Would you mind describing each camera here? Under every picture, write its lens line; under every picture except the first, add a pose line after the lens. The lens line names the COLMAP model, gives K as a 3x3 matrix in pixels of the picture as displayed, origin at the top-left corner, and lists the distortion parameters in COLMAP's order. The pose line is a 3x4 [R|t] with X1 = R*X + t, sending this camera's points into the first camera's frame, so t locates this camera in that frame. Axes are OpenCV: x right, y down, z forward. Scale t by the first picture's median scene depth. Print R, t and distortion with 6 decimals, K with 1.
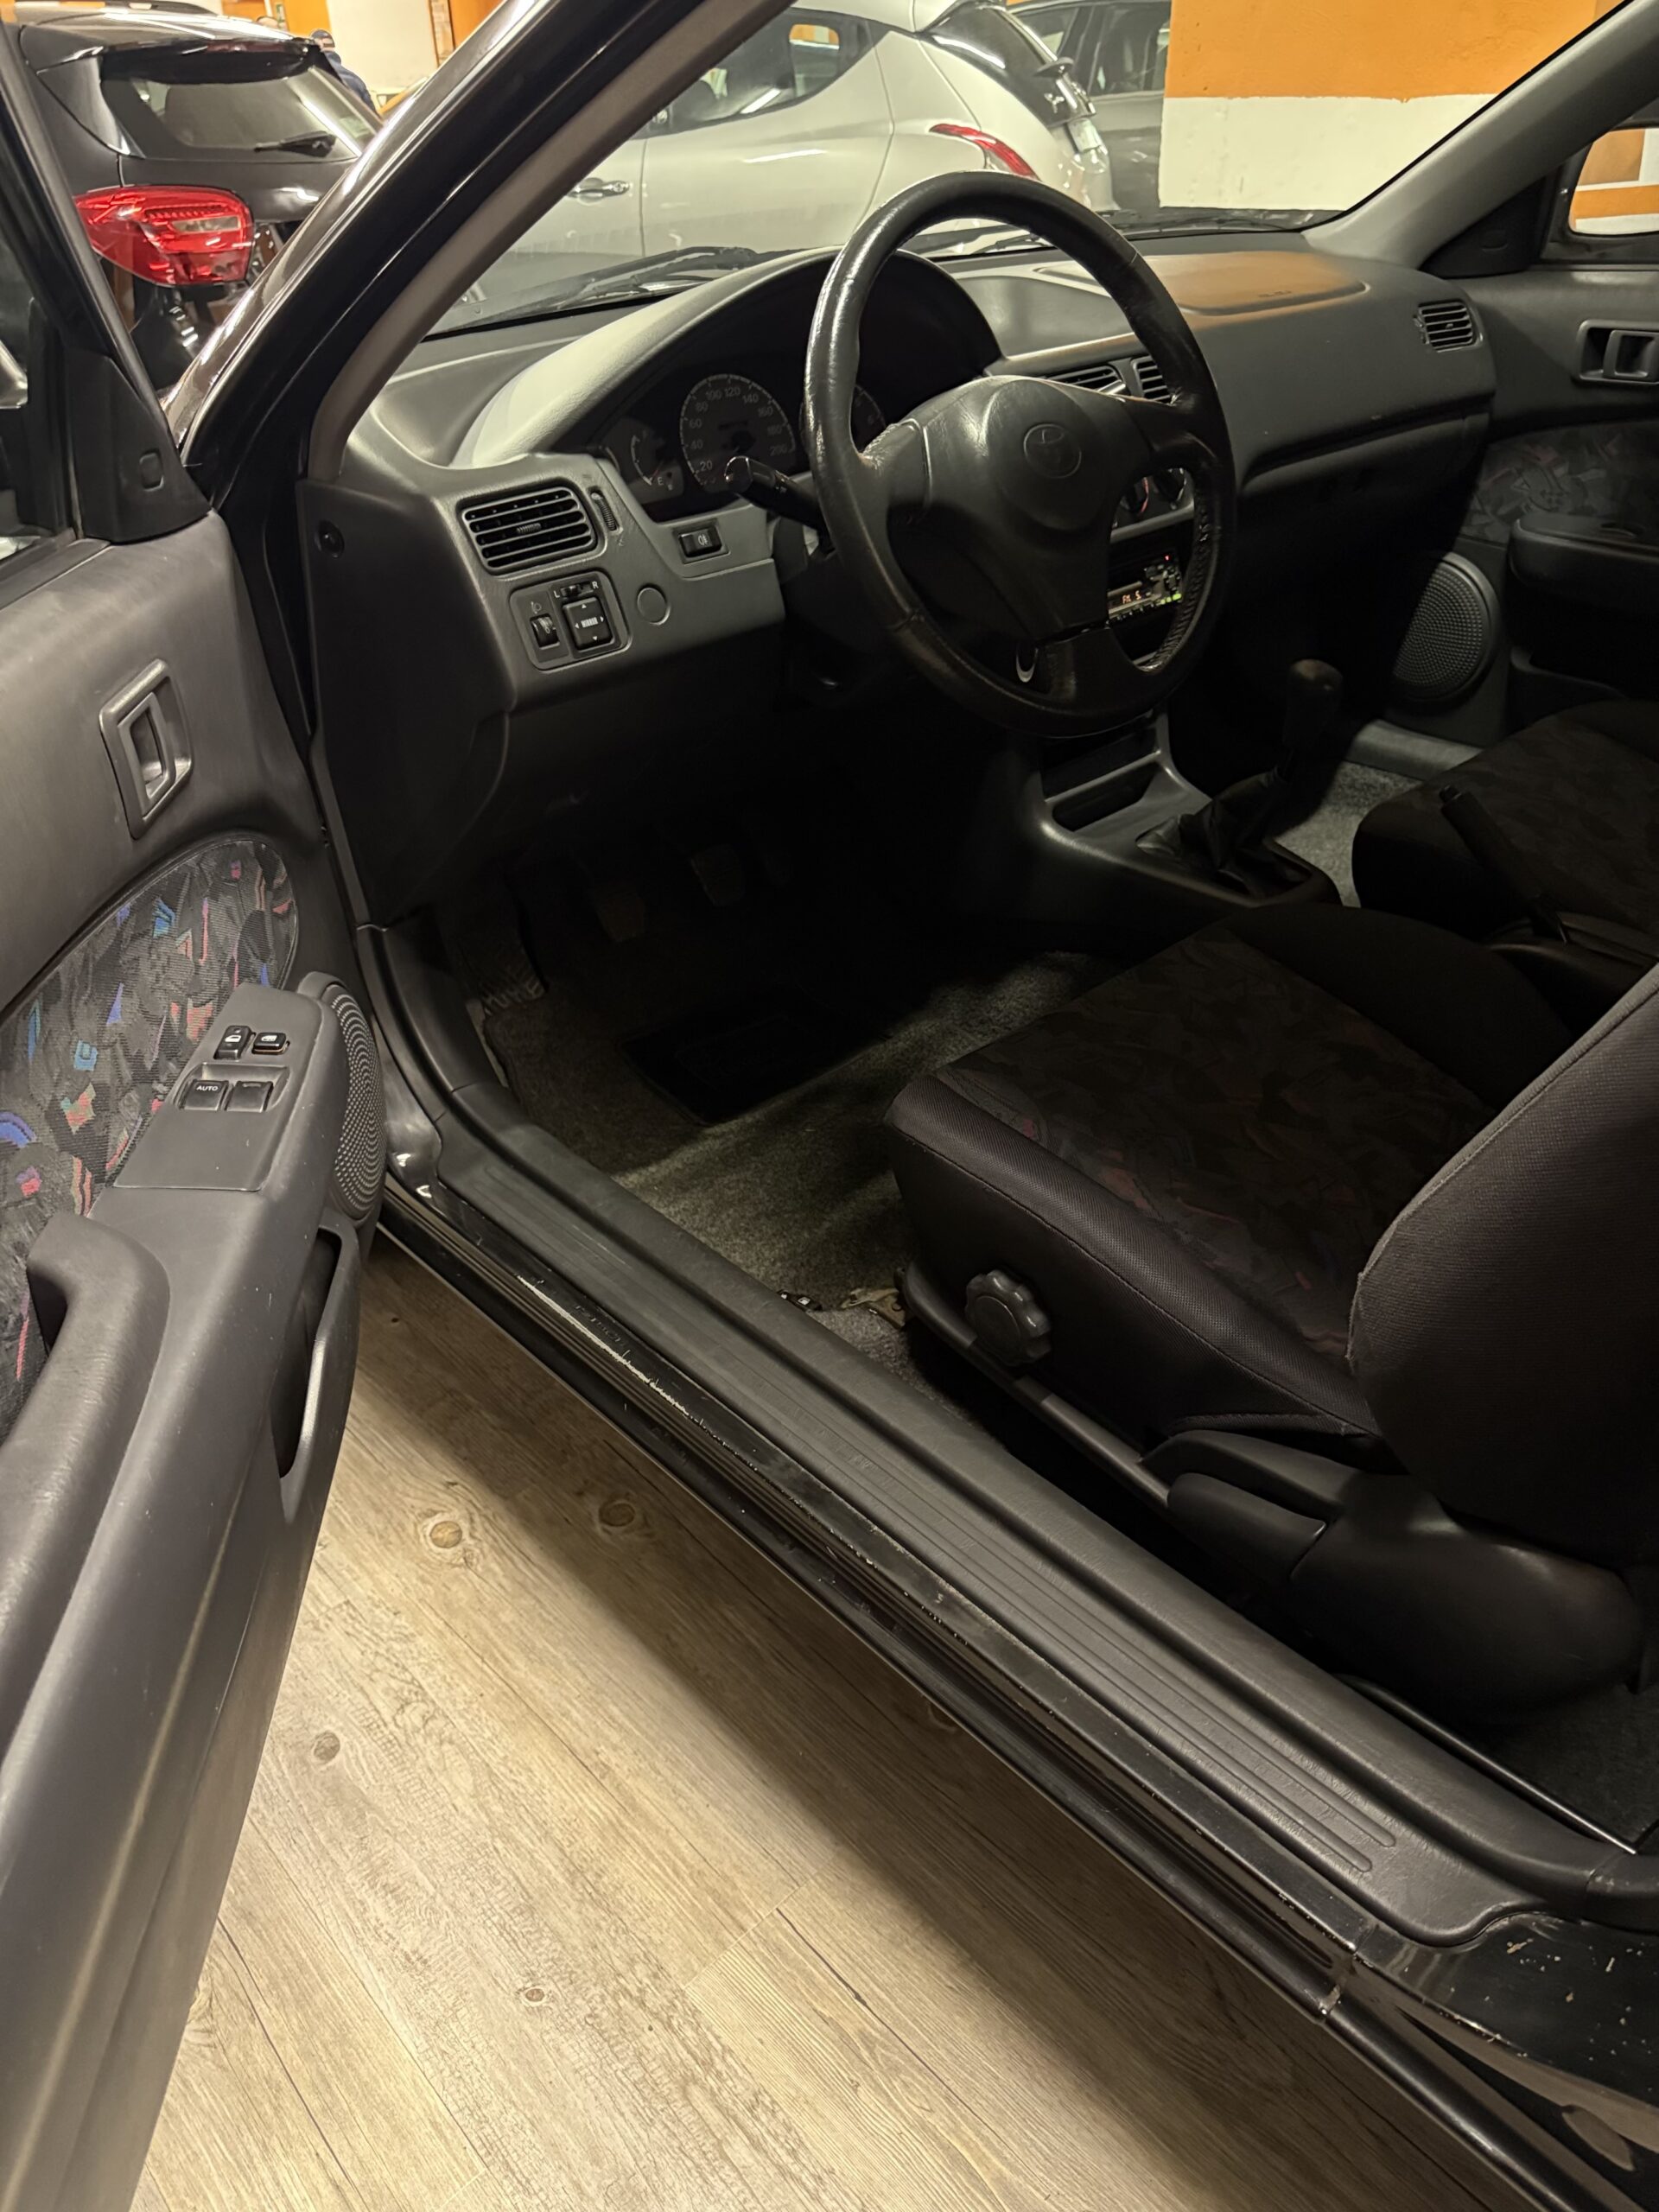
lens RADIAL K [[1527.7, 0, 844.0], [0, 1527.7, 1118.2], [0, 0, 1]] dist [0.028016, -0.062650]
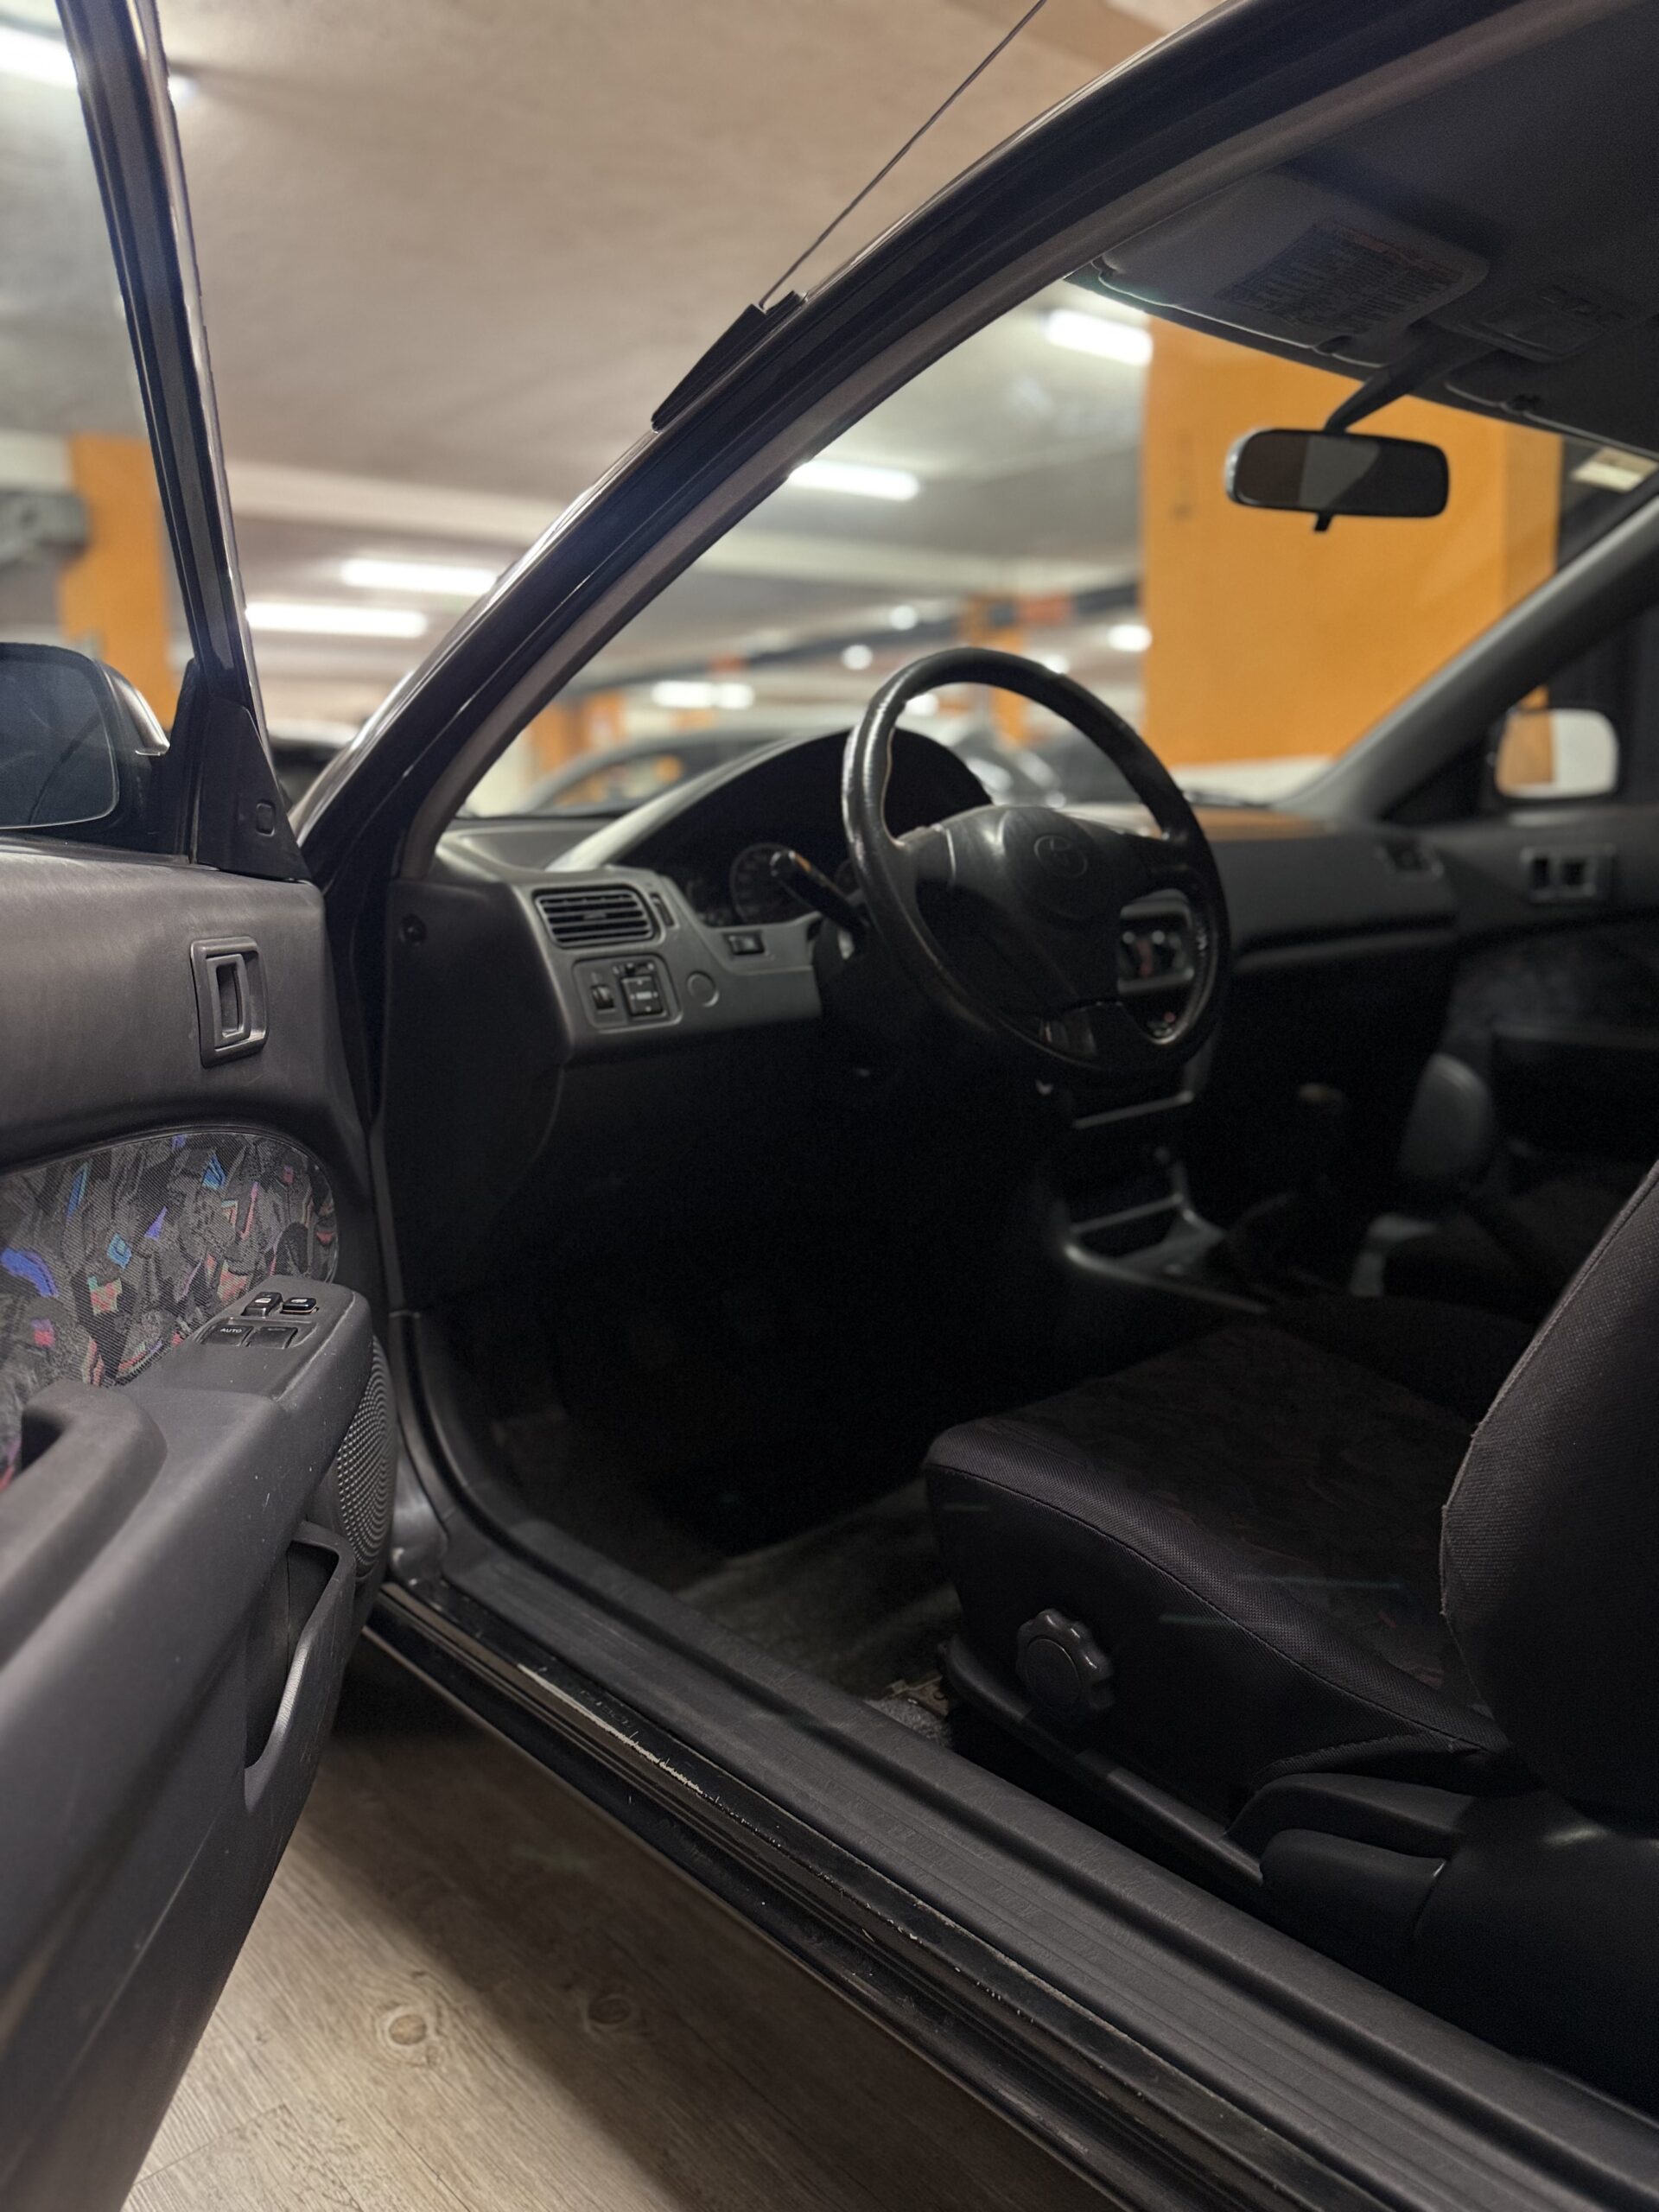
lens RADIAL K [[1527.7, 0, 851.1], [0, 1527.7, 1094.1], [0, 0, 1]] dist [0.028016, -0.062650]
pose [[0.999931, -0.001096, -0.011715, -0.005329], [-0.003602, 0.919319, -0.393496, 0.139919], [0.011201, 0.393511, 0.919252, 0.028990]]
